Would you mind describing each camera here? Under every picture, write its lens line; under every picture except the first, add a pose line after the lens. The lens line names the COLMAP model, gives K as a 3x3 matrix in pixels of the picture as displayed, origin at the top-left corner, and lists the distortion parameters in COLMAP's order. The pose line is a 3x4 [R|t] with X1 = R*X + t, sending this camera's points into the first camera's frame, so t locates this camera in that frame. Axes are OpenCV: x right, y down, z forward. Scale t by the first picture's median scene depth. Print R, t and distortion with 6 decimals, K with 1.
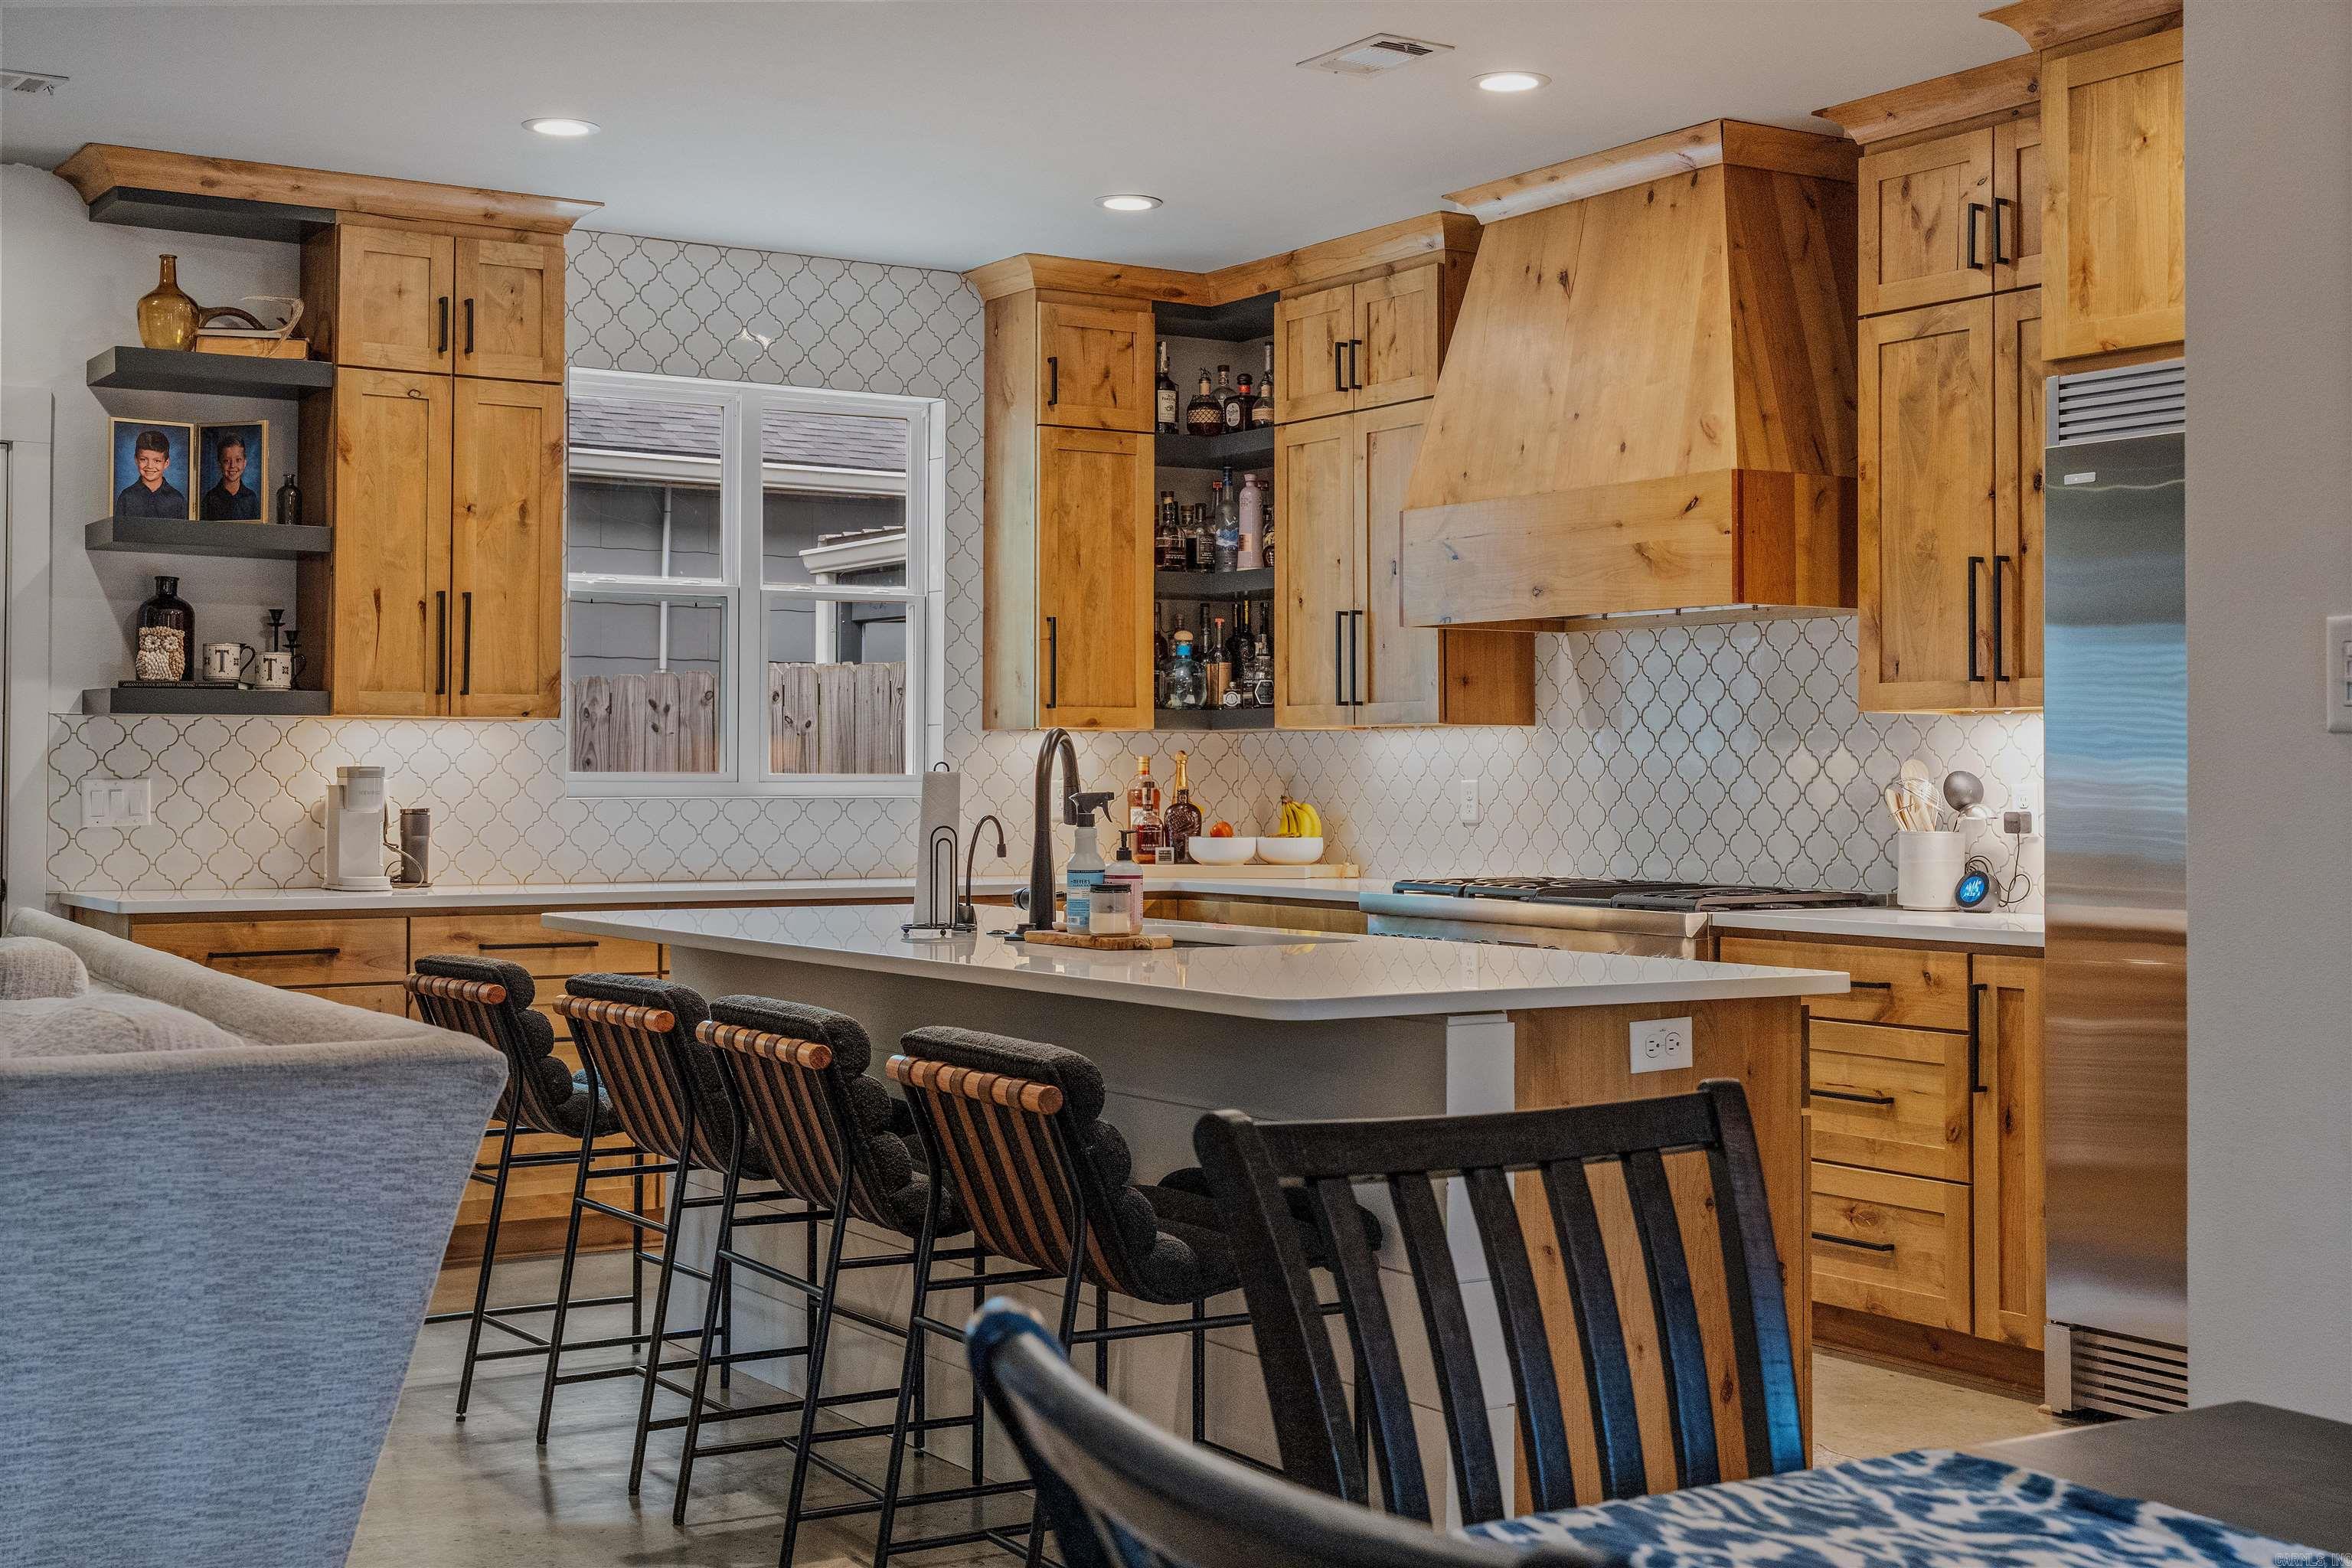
lens RADIAL K [[2811.0, 0, 1156.9], [0, 2811.0, 712.3], [0, 0, 1]] dist [0.011583, 0.000000]
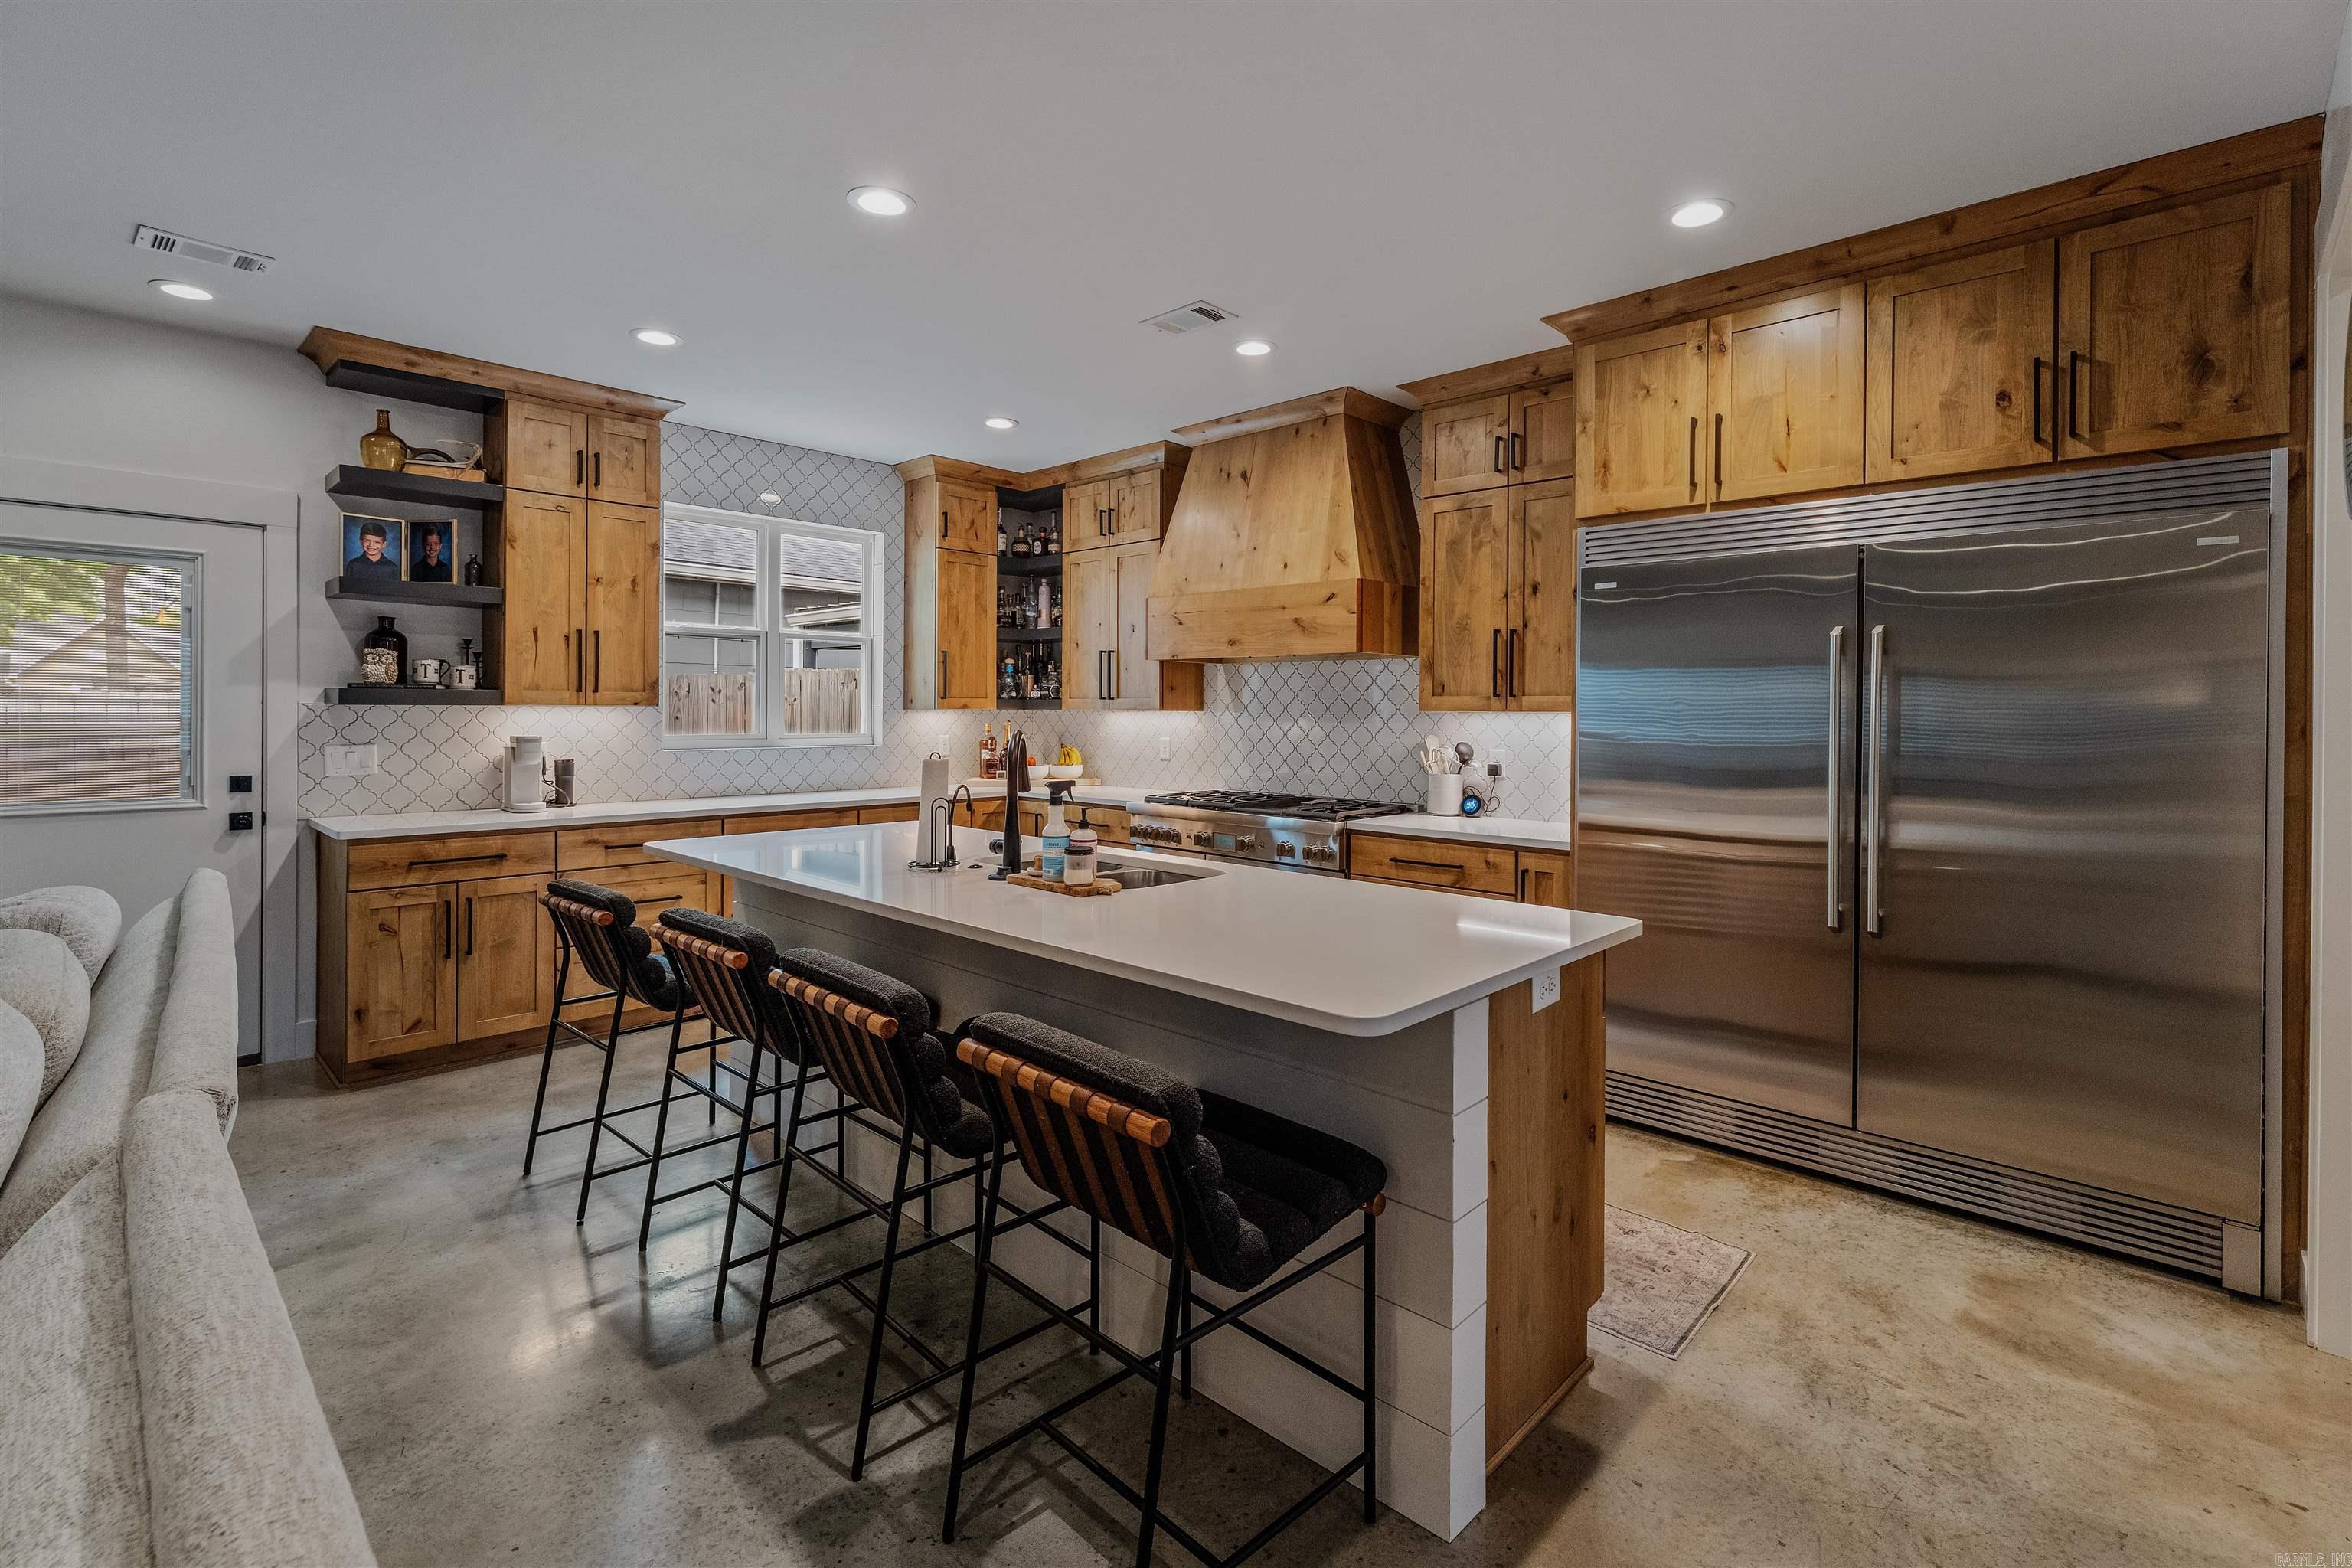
lens RADIAL K [[1059.6, 0, 1184.5], [0, 1059.6, 716.3], [0, 0, 1]] dist [0.001317, -0.000826]
pose [[0.969602, 0.002223, 0.244676, -0.062975], [-0.009576, 0.999537, 0.028866, -0.013776], [-0.244498, -0.030332, 0.969175, 0.312016]]
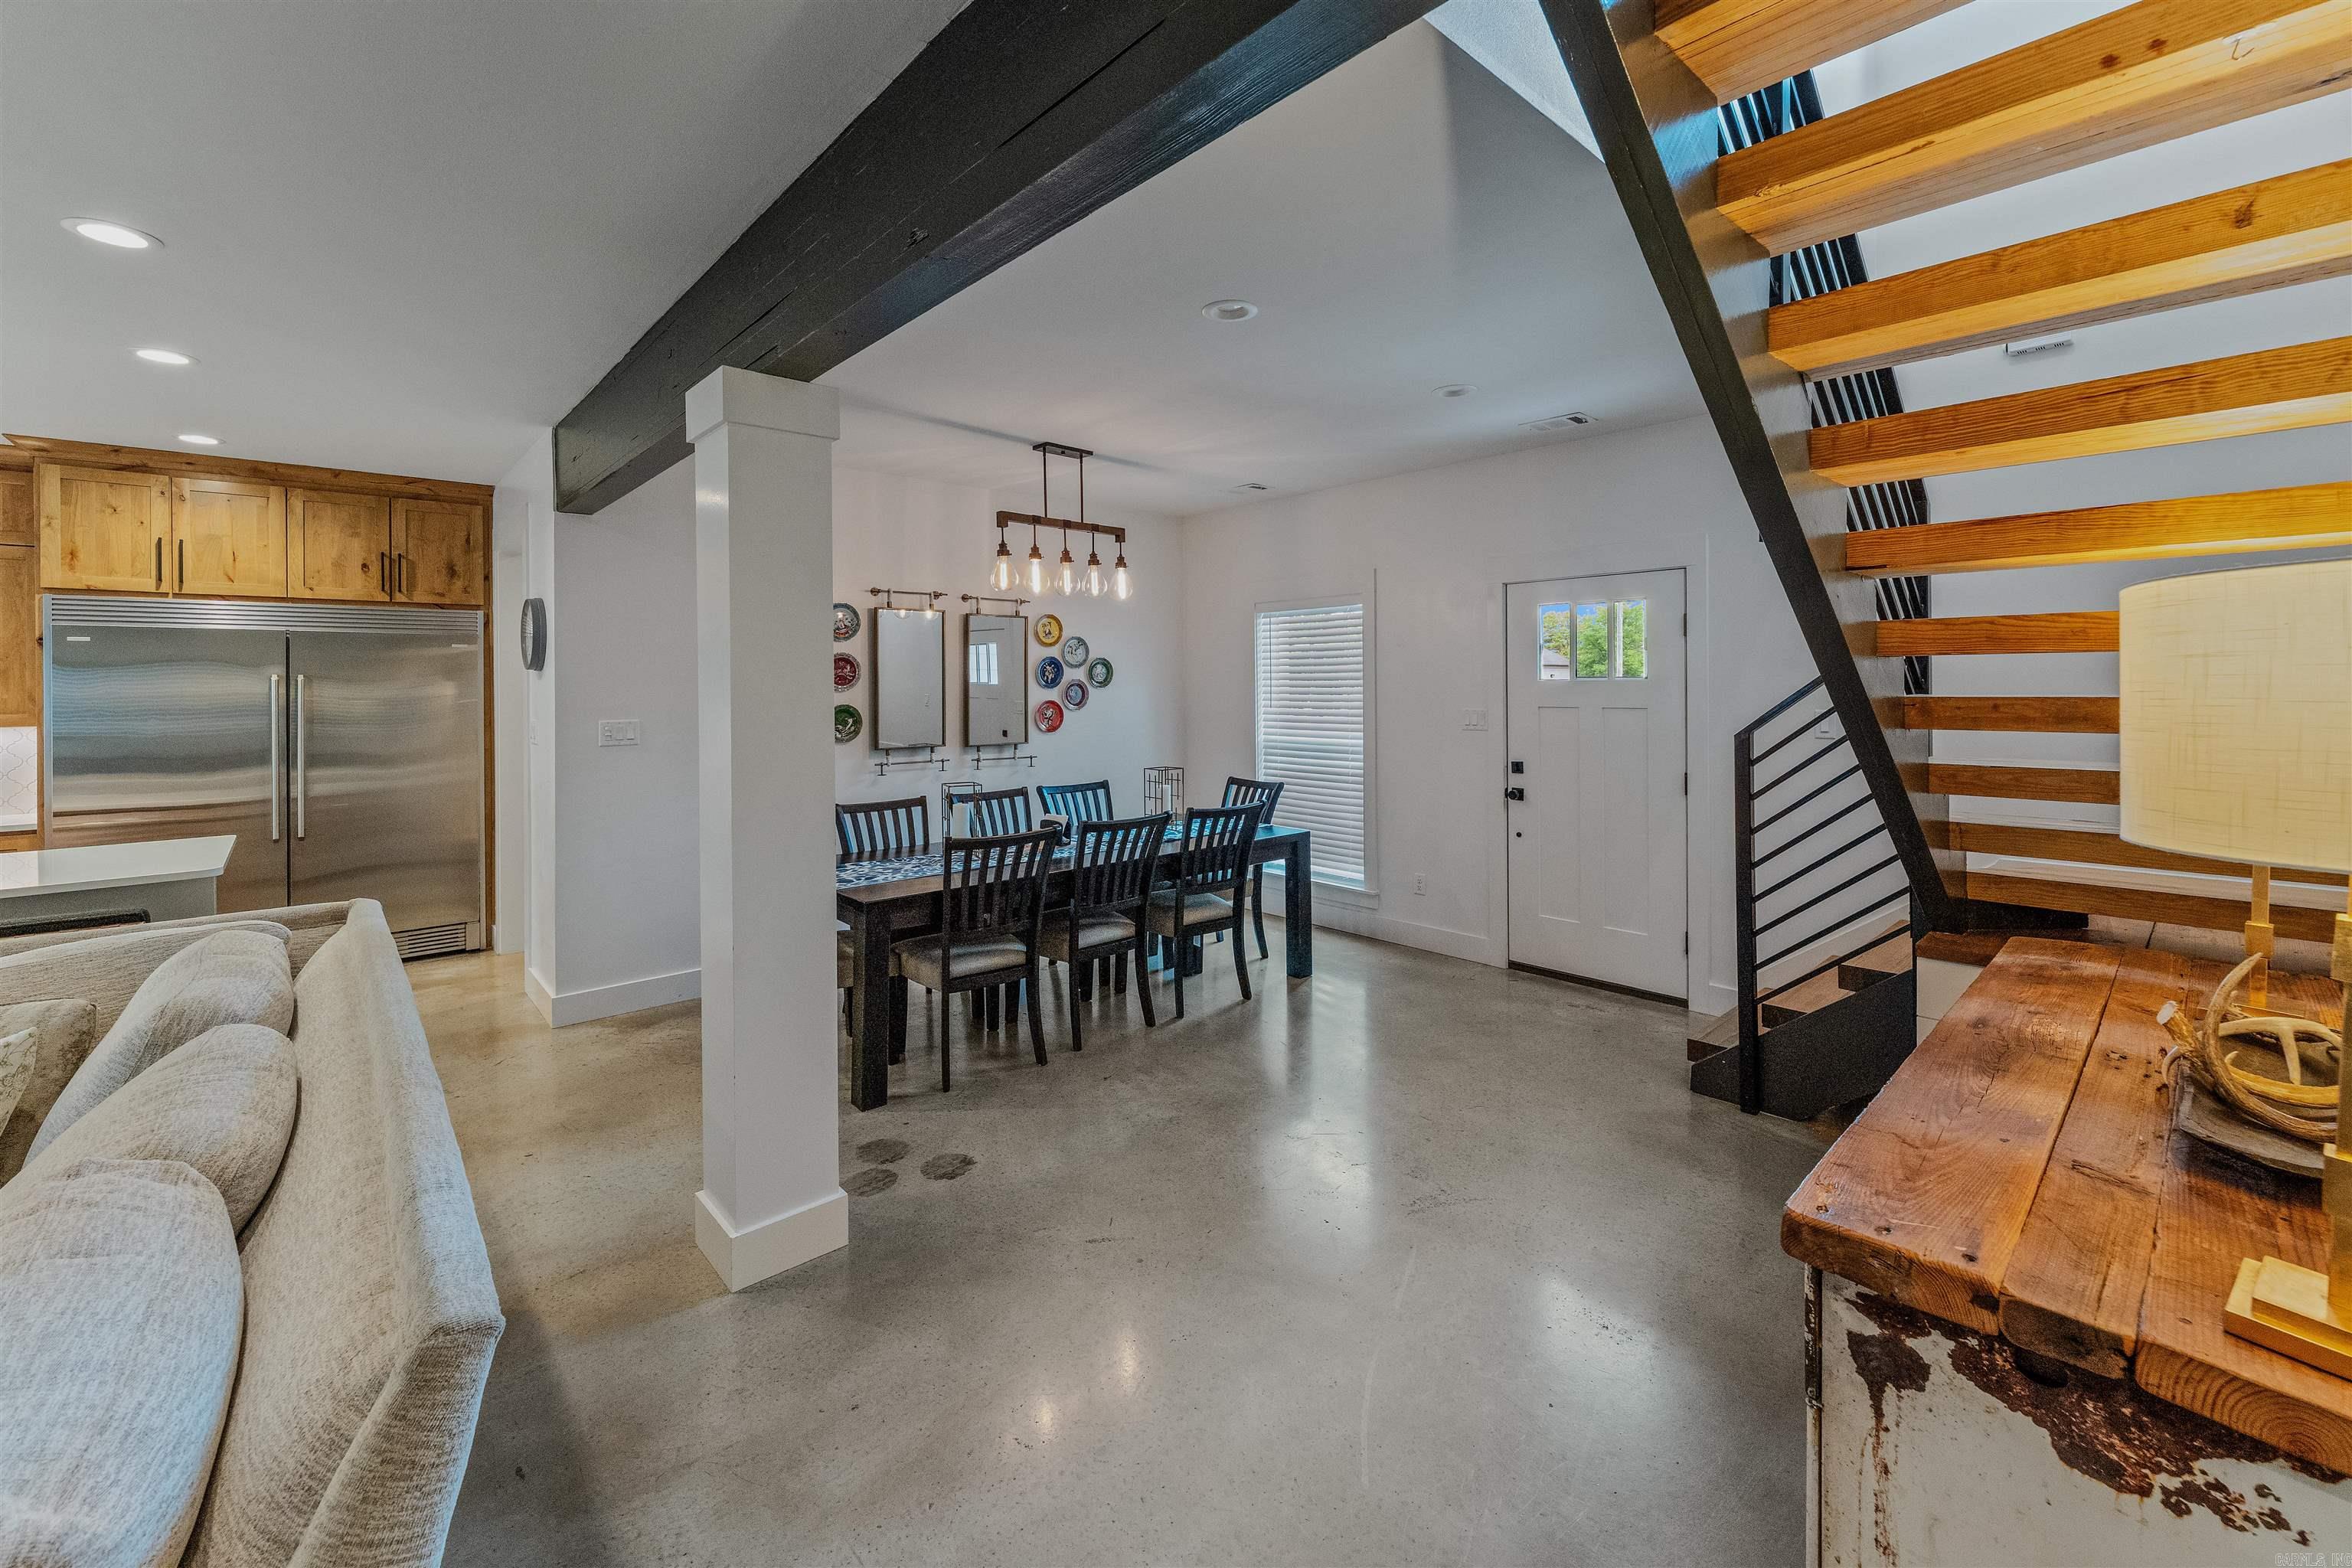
lens RADIAL K [[964.1, 0, 1181.4], [0, 964.1, 676.3], [0, 0, 1]] dist [0.000687, -0.000619]
pose [[-0.171321, 0.003984, 0.985207, -0.499642], [-0.014094, 0.999880, -0.006494, -0.042932], [-0.985114, -0.014998, -0.171244, 0.134644]]
